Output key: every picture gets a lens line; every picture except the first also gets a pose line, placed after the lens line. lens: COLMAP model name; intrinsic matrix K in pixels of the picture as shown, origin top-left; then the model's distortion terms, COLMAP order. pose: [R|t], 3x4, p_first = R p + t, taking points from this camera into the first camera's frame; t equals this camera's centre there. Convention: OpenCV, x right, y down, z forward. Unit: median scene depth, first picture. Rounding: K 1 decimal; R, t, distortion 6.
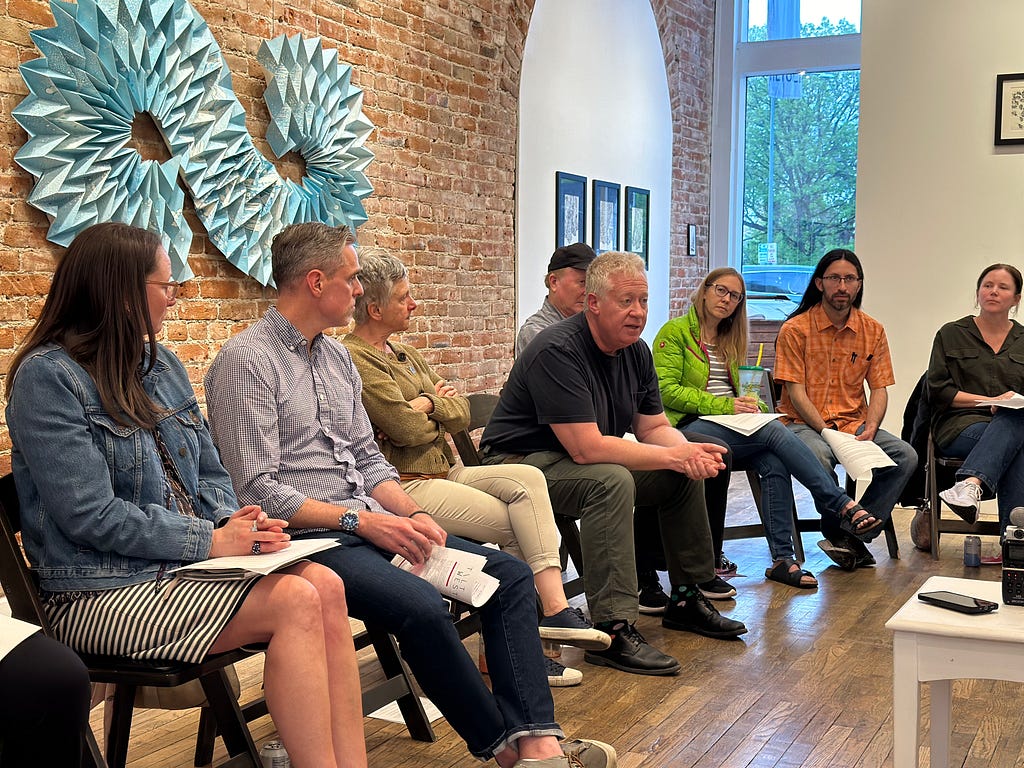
lens RADIAL K [[1260.2, 0, 512.0], [0, 1260.2, 384.0], [0, 0, 1]] dist [0.070038, 0.008355]
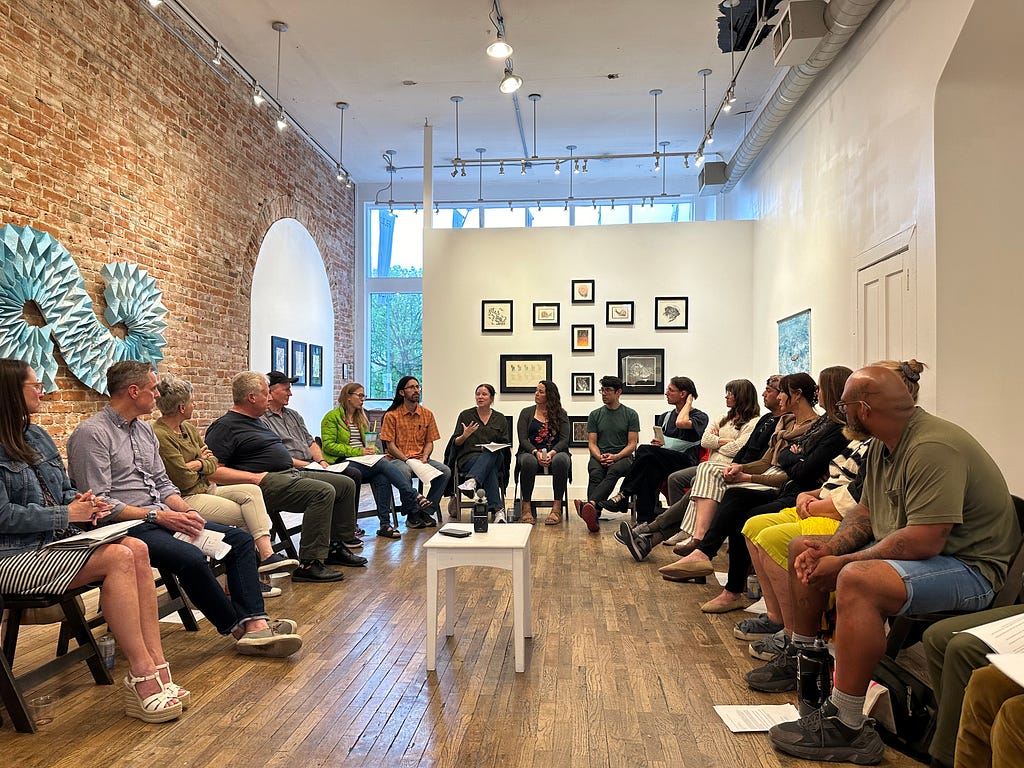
lens RADIAL K [[722.1, 0, 512.0], [0, 722.1, 384.0], [0, 0, 1]] dist [0.052926, -0.072004]
pose [[0.944705, 0.001391, 0.327917, 0.021747], [0.029926, 0.995453, -0.090436, 0.022378], [-0.326552, 0.095248, 0.940368, -0.201311]]
